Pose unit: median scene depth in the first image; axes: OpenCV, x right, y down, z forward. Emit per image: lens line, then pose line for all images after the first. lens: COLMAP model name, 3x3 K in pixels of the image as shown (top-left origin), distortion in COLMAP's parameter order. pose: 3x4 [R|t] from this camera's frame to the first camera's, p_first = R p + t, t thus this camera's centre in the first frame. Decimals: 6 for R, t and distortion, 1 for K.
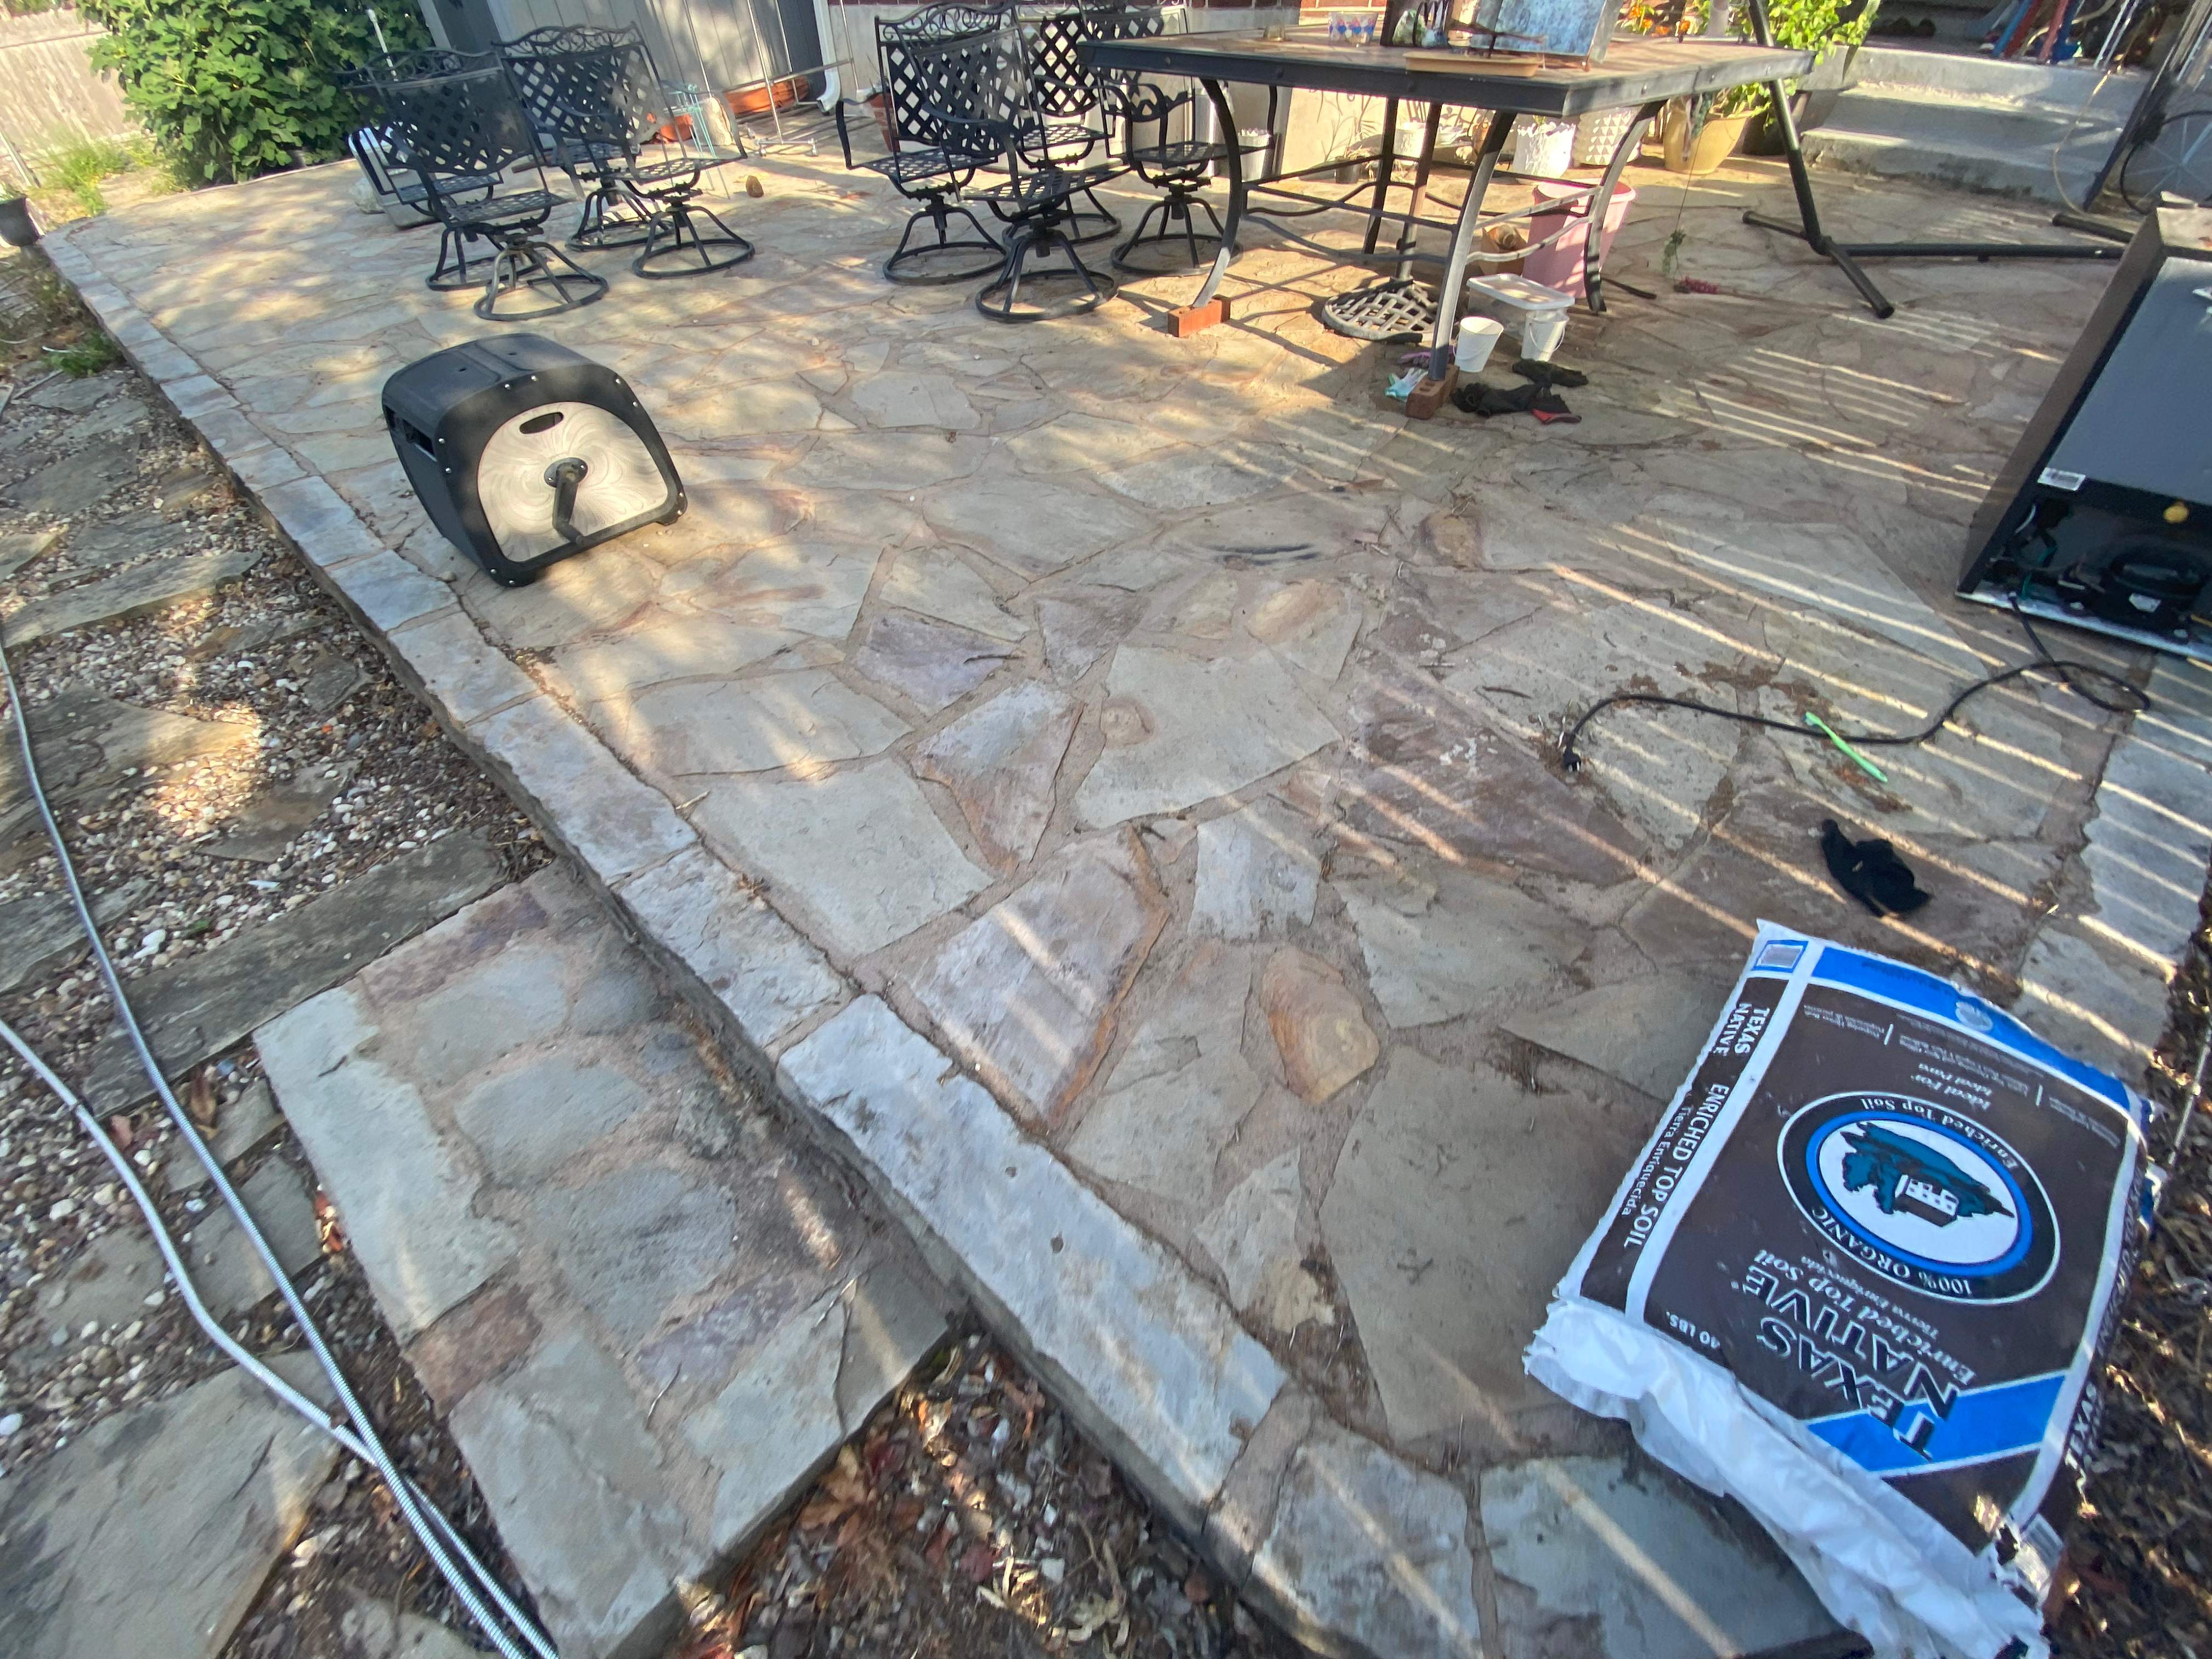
lens RADIAL K [[900.7, 0, 1106.0], [0, 900.7, 829.5], [0, 0, 1]] dist [0.022999, -0.022277]
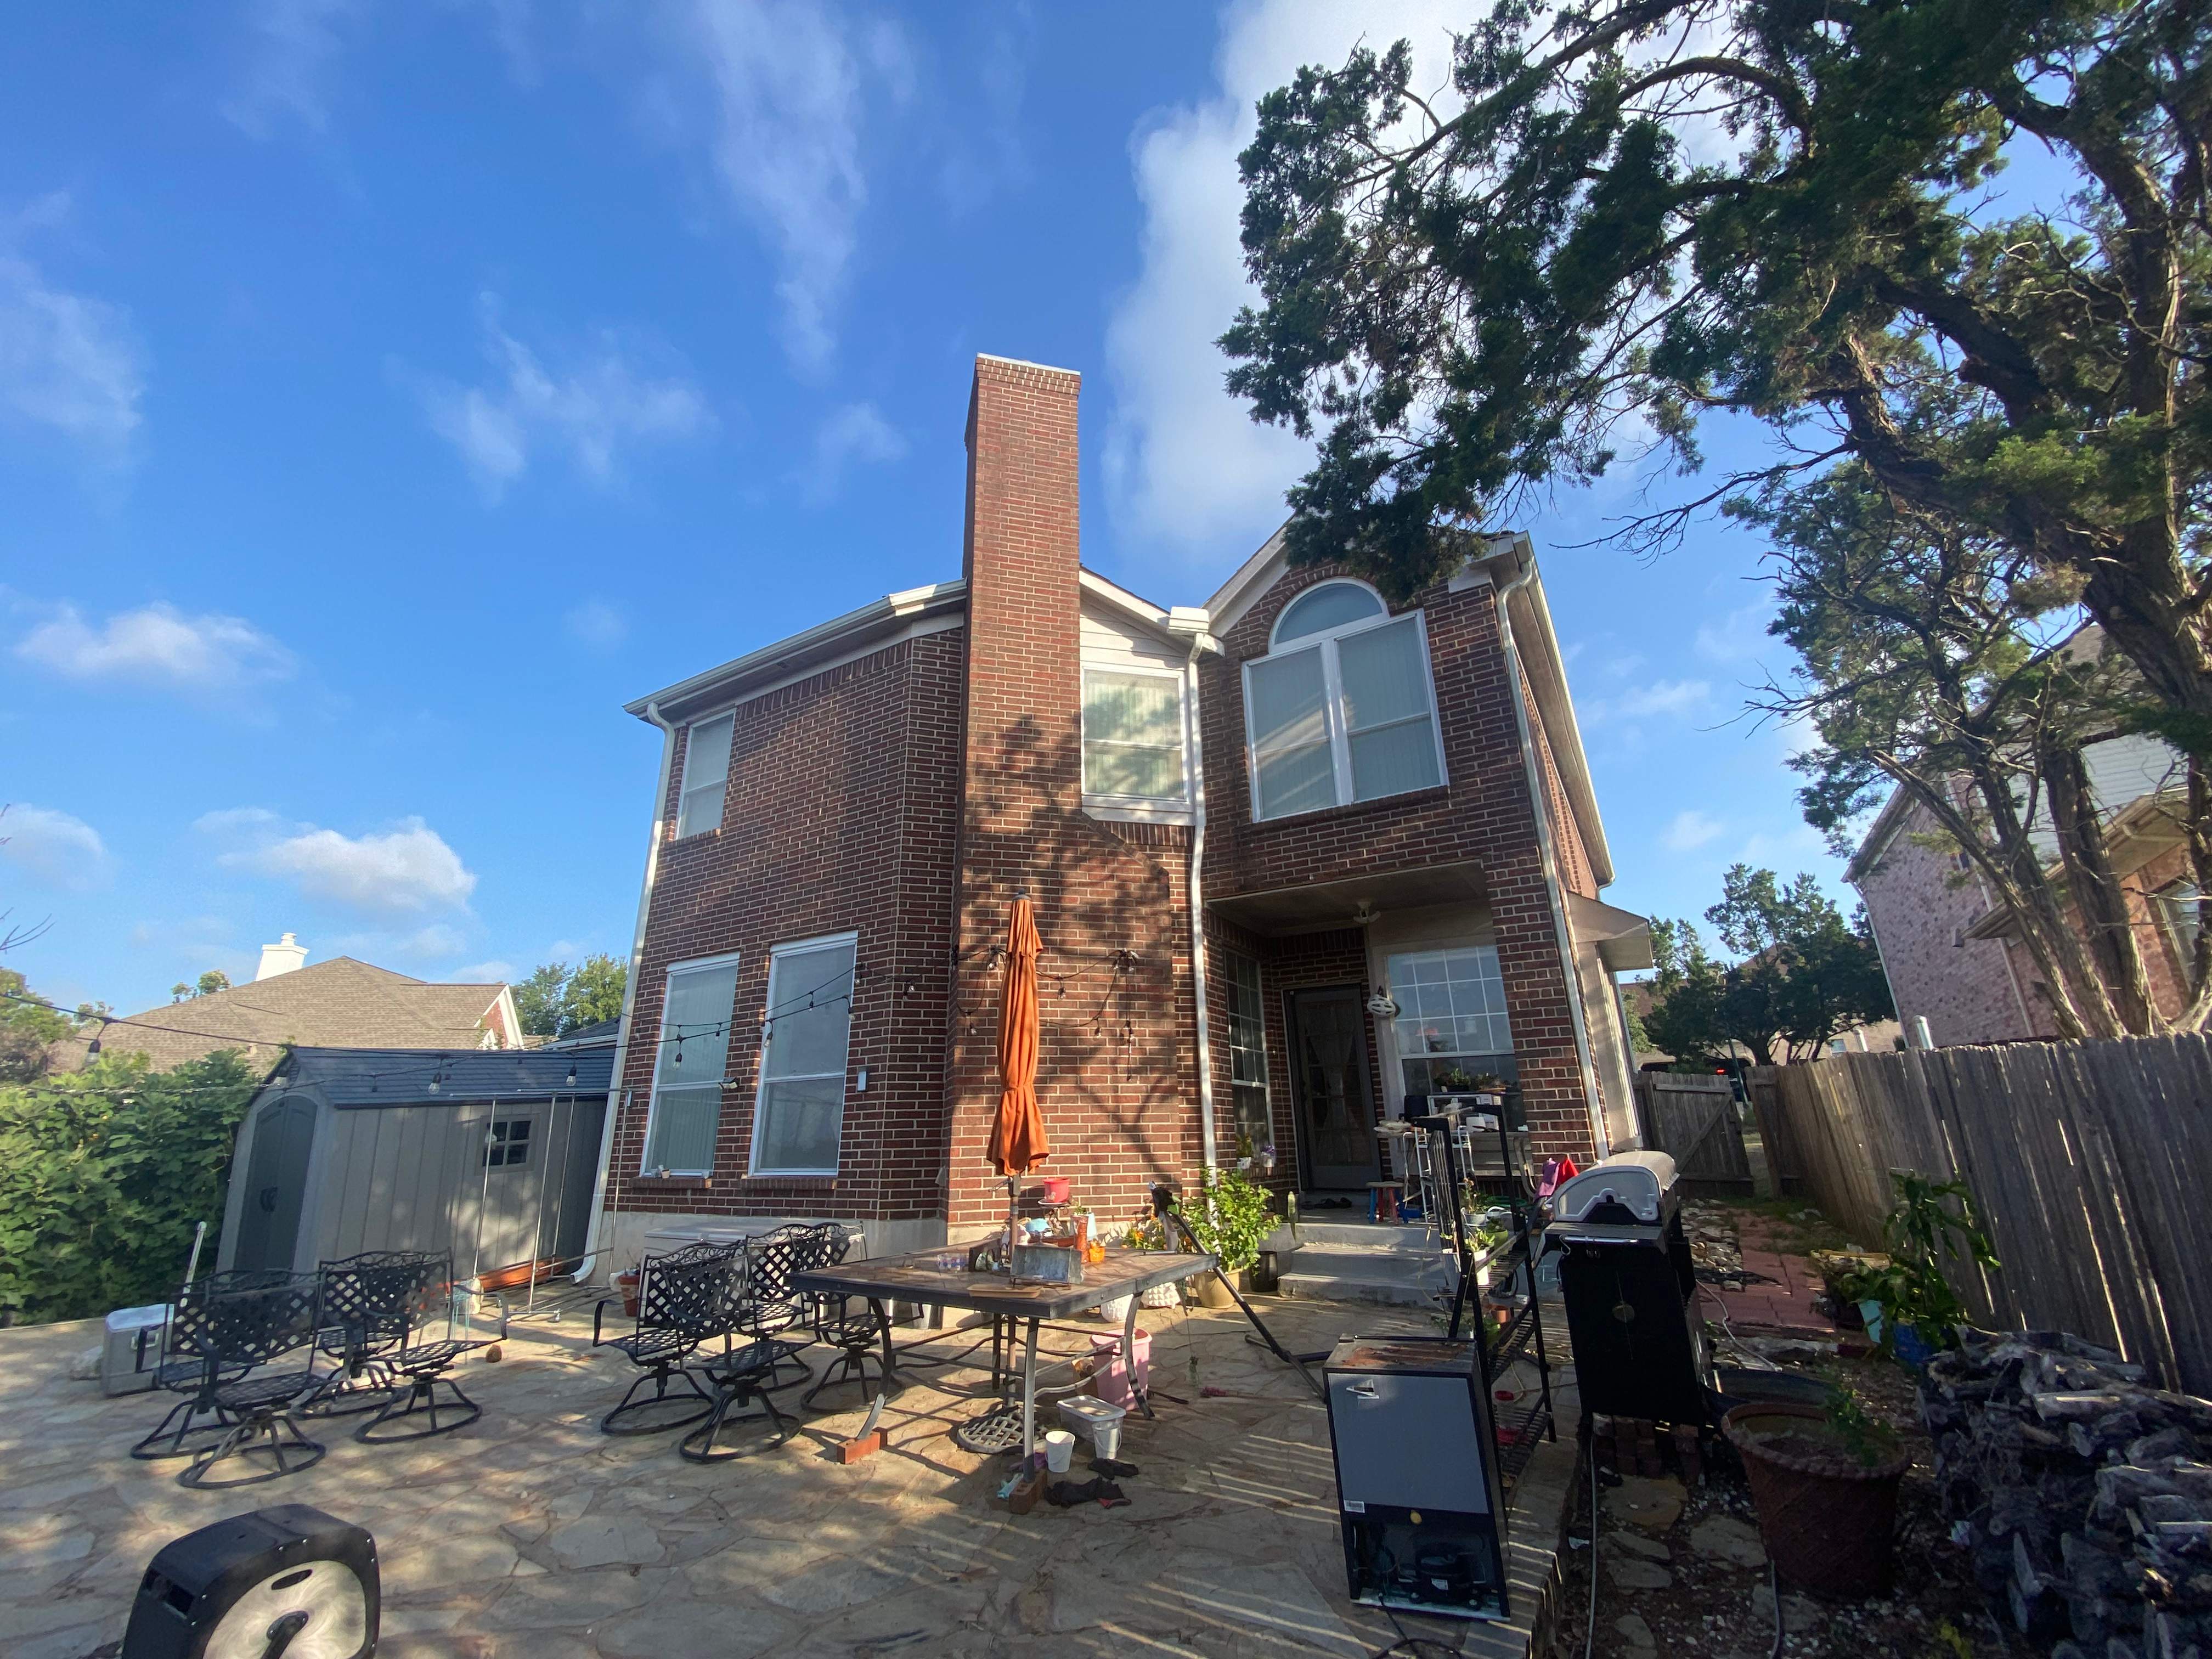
lens RADIAL K [[910.2, 0, 1095.4], [0, 910.2, 831.3], [0, 0, 1]] dist [0.005645, -0.014955]
pose [[0.966985, 0.071684, 0.244543, 0.044067], [0.183488, 0.470064, -0.863349, 0.206818], [-0.176839, 0.879716, 0.441392, -0.410549]]
